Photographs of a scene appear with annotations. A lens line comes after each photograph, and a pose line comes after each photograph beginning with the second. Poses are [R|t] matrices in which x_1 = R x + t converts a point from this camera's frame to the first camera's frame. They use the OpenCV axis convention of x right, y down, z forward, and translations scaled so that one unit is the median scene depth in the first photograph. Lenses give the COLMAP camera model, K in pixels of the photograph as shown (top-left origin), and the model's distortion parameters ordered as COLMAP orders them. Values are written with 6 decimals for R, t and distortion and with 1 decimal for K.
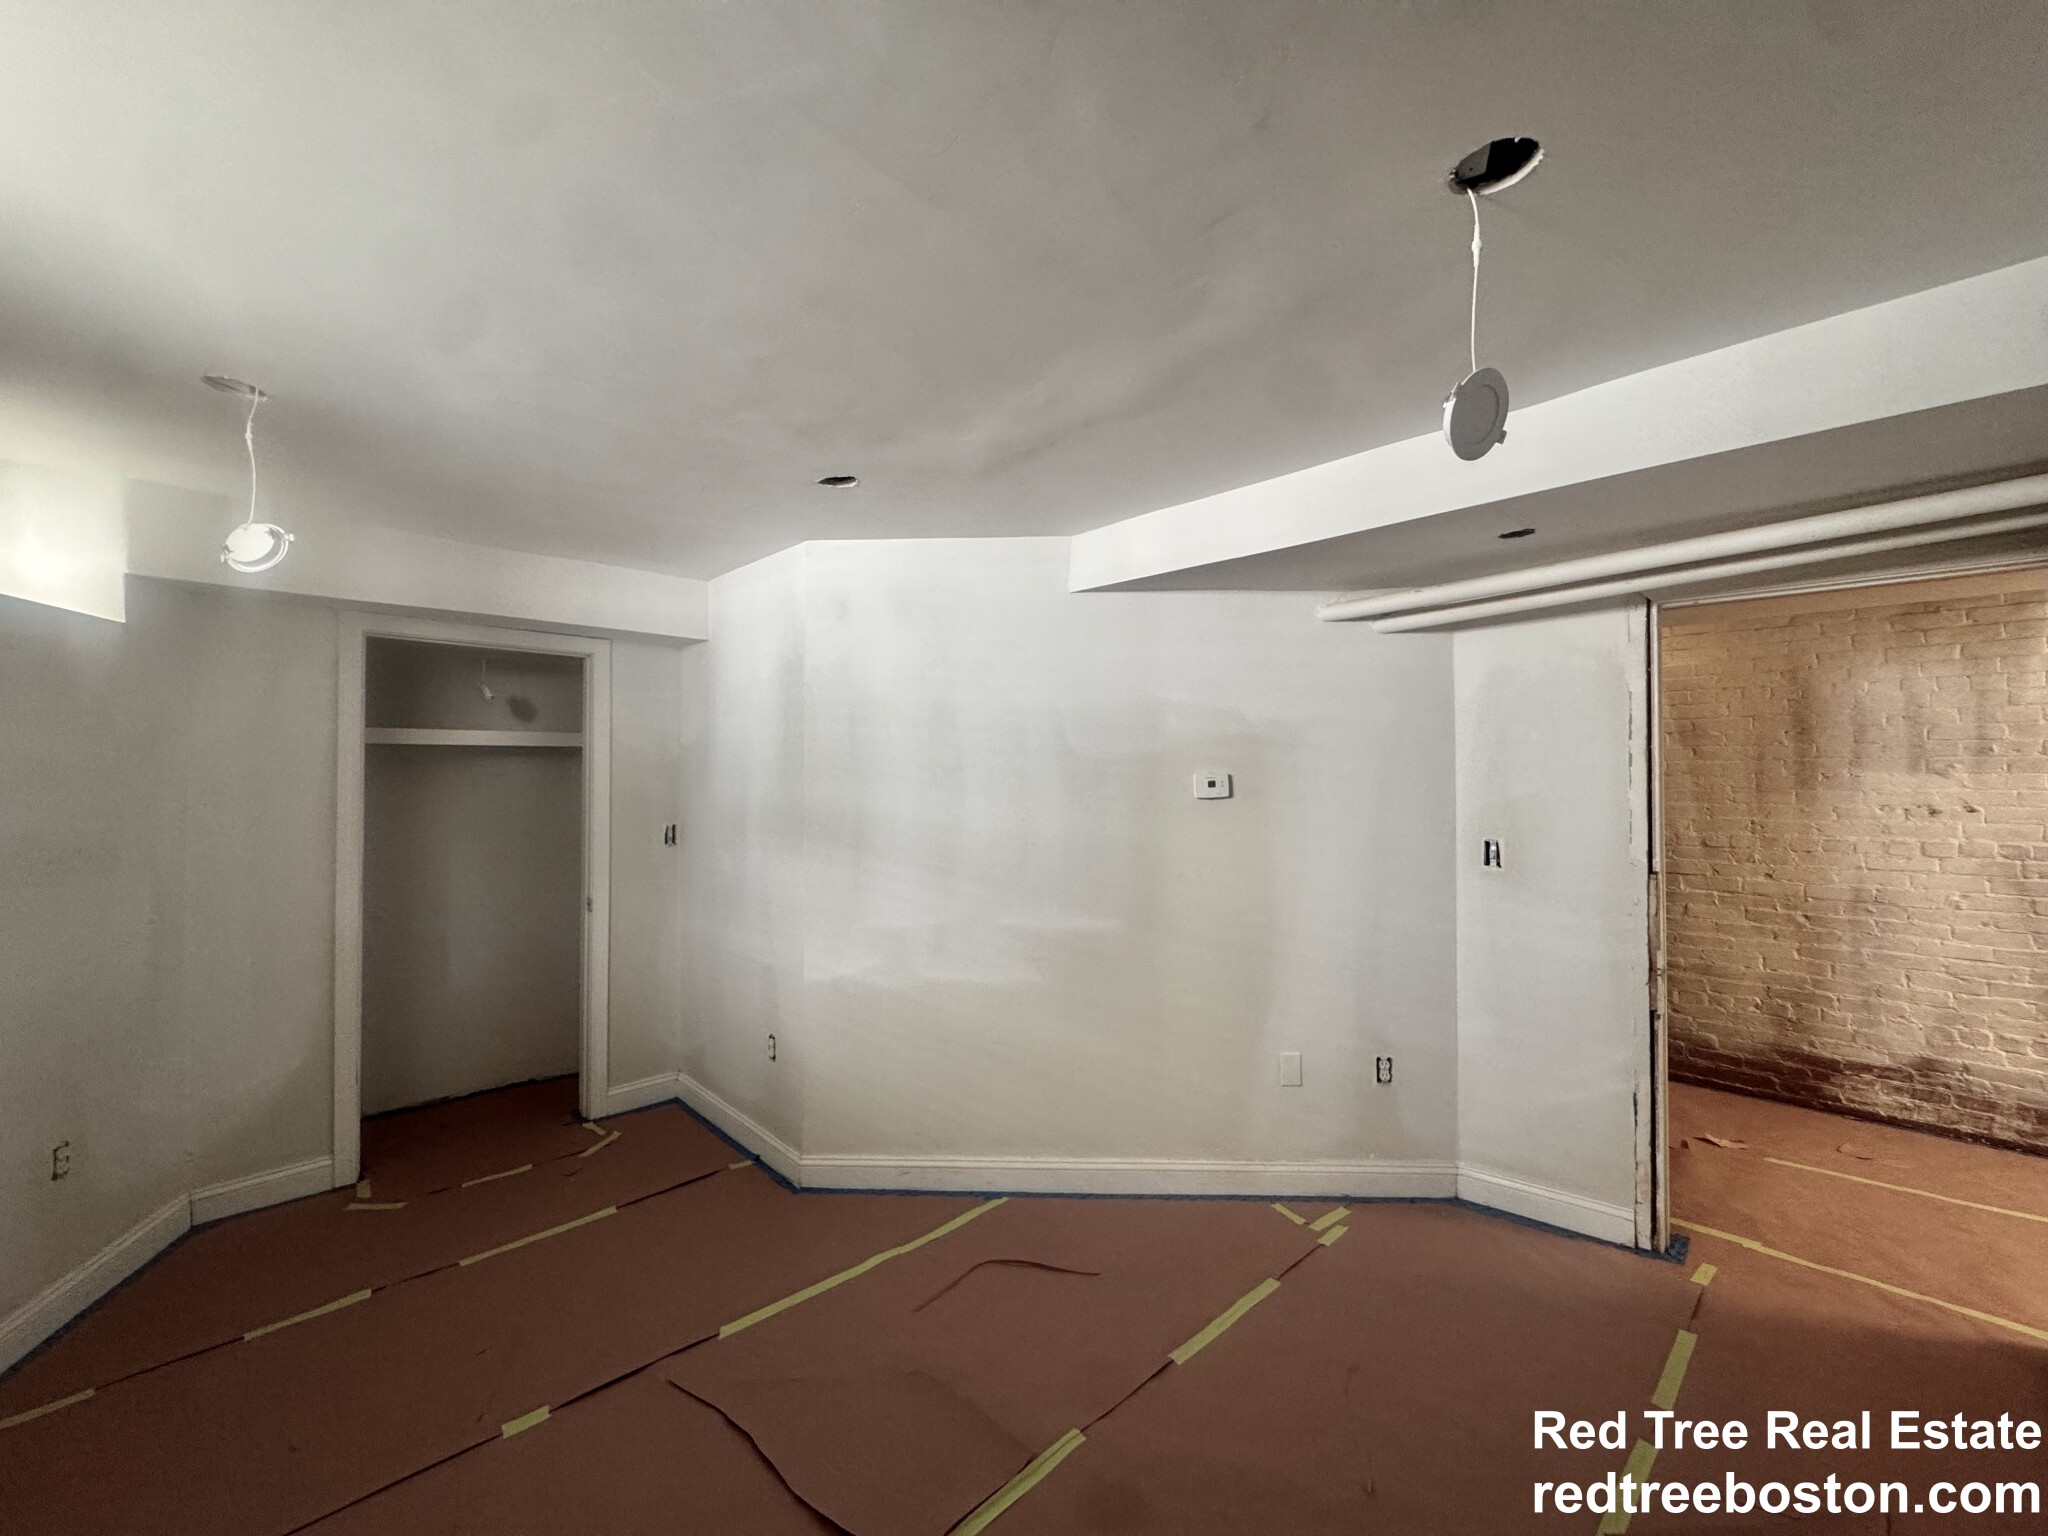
lens RADIAL K [[817.8, 0, 1026.6], [0, 817.8, 767.6], [0, 0, 1]] dist [-0.004171, 0.001297]
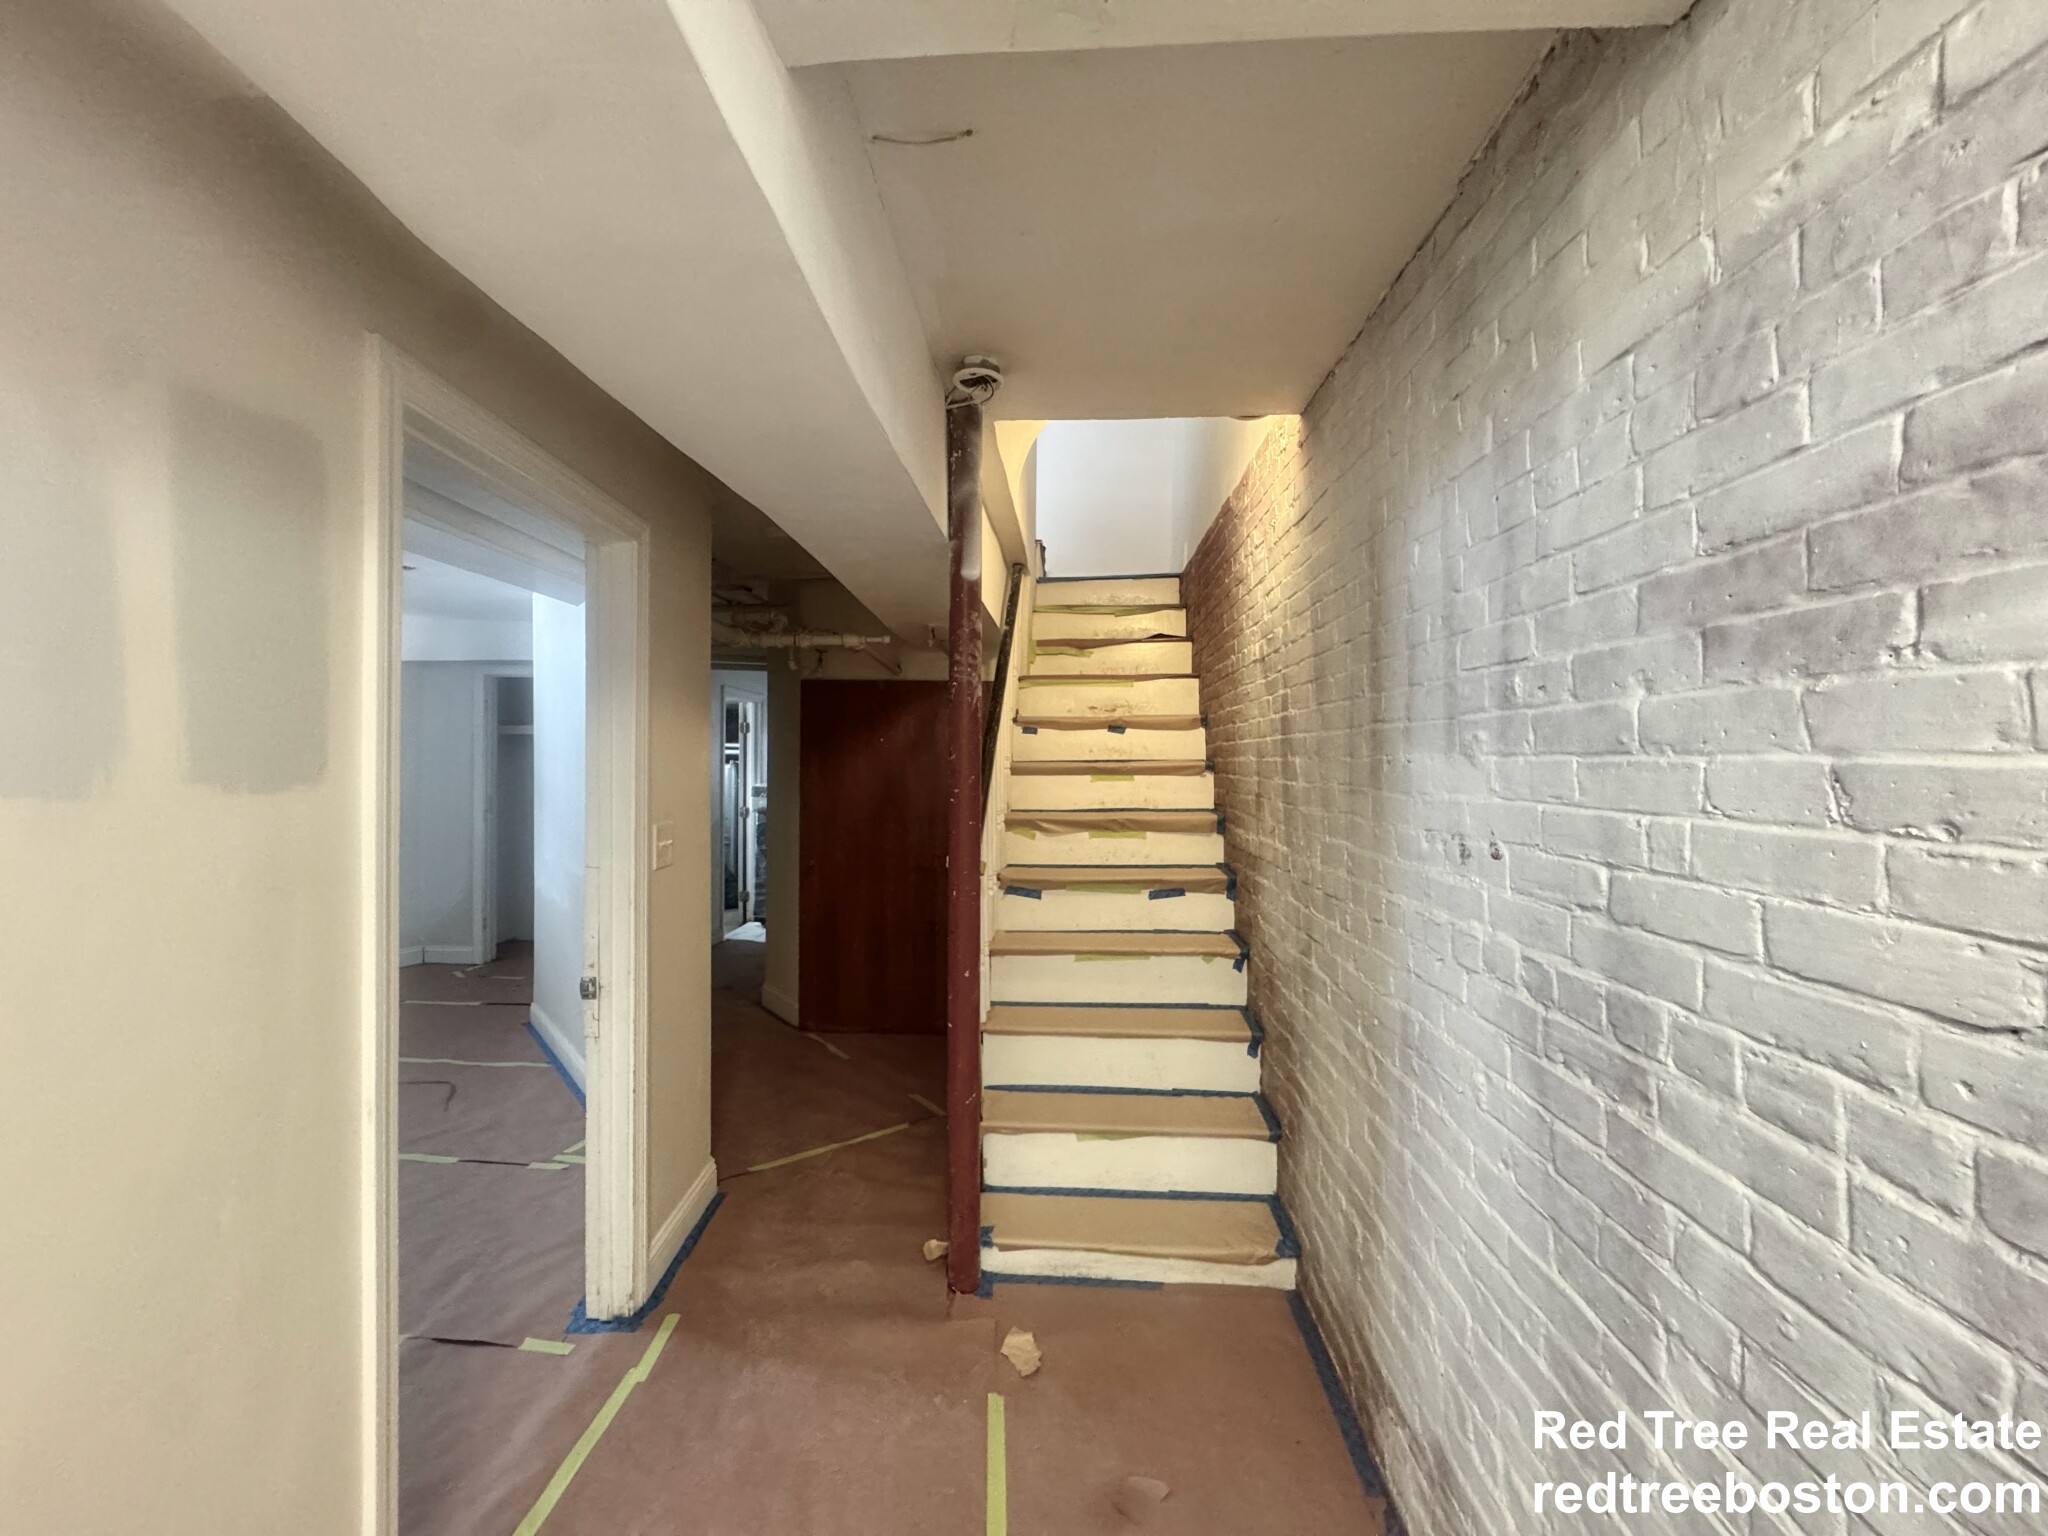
lens RADIAL K [[817.8, 0, 1015.0], [0, 817.8, 764.7], [0, 0, 1]] dist [-0.004171, 0.001297]
pose [[0.667657, 0.012264, -0.744368, 1.481728], [-0.002260, 0.999893, 0.014447, 0.008354], [0.744466, -0.007963, 0.667613, 0.672981]]
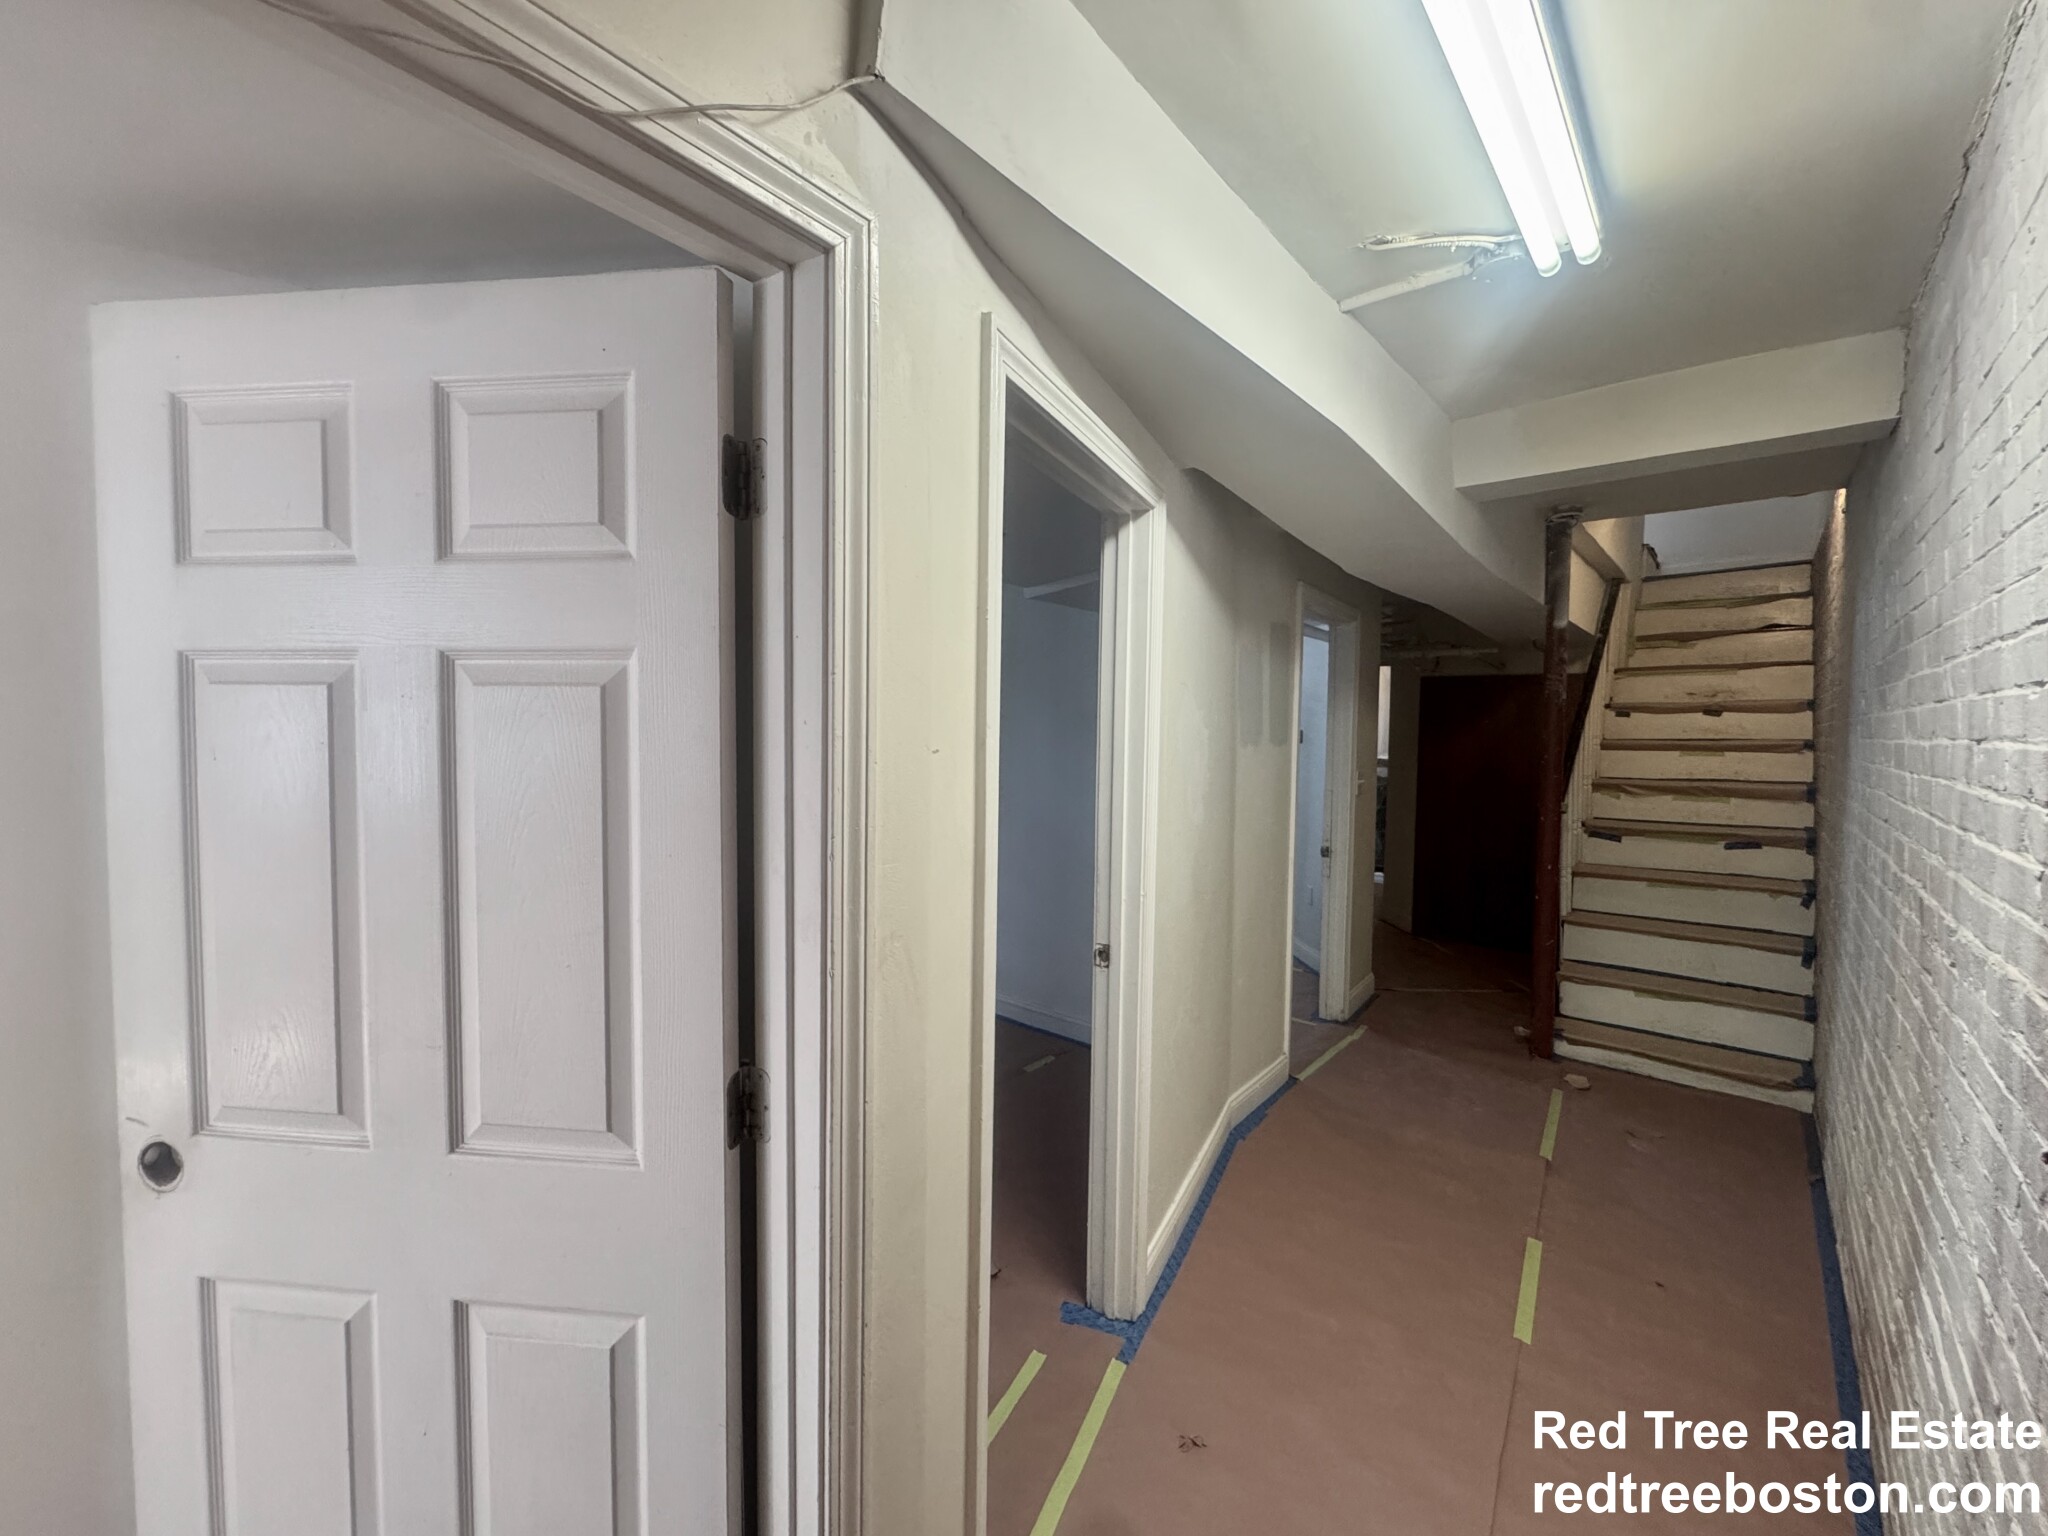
lens RADIAL K [[817.8, 0, 1047.7], [0, 817.8, 772.1], [0, 0, 1]] dist [-0.004171, 0.001297]
pose [[0.094176, 0.053105, -0.994138, 2.077970], [-0.002465, 0.998586, 0.053109, 0.002935], [0.995552, -0.002551, 0.094174, 0.244120]]
